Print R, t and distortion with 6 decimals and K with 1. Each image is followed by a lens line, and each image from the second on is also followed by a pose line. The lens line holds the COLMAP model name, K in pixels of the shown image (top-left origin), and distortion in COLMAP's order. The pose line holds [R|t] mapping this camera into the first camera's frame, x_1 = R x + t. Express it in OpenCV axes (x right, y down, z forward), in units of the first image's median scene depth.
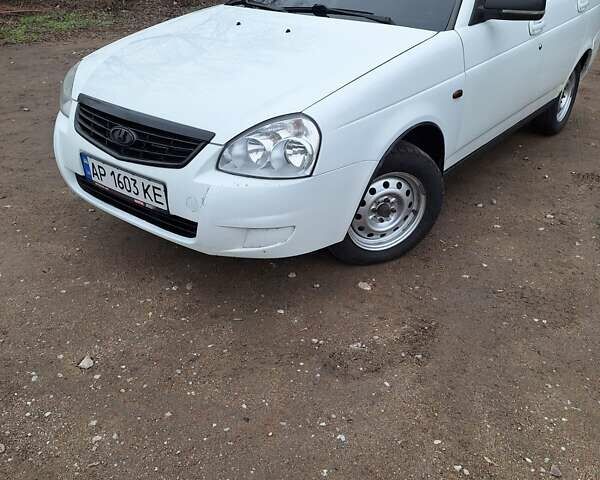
lens RADIAL K [[534.4, 0, 304.8], [0, 534.4, 242.0], [0, 0, 1]] dist [0.101866, -0.143906]
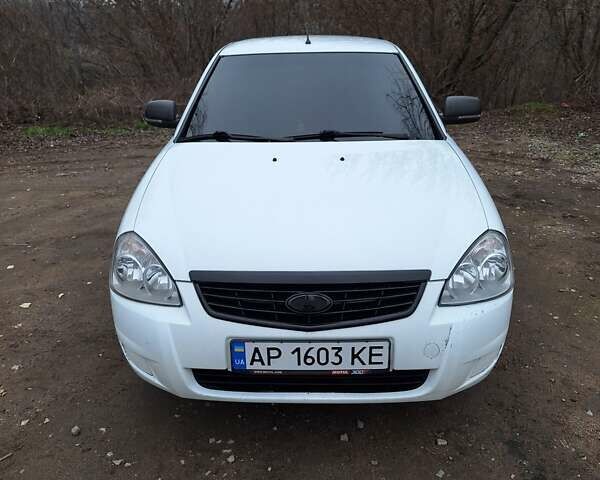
lens RADIAL K [[534.4, 0, 269.6], [0, 534.4, 251.4], [0, 0, 1]] dist [0.101866, -0.143906]
pose [[0.809528, -0.236213, 0.537465, -0.814276], [0.314911, 0.947350, -0.057962, -0.241802], [-0.495476, 0.216175, 0.841292, 0.302124]]
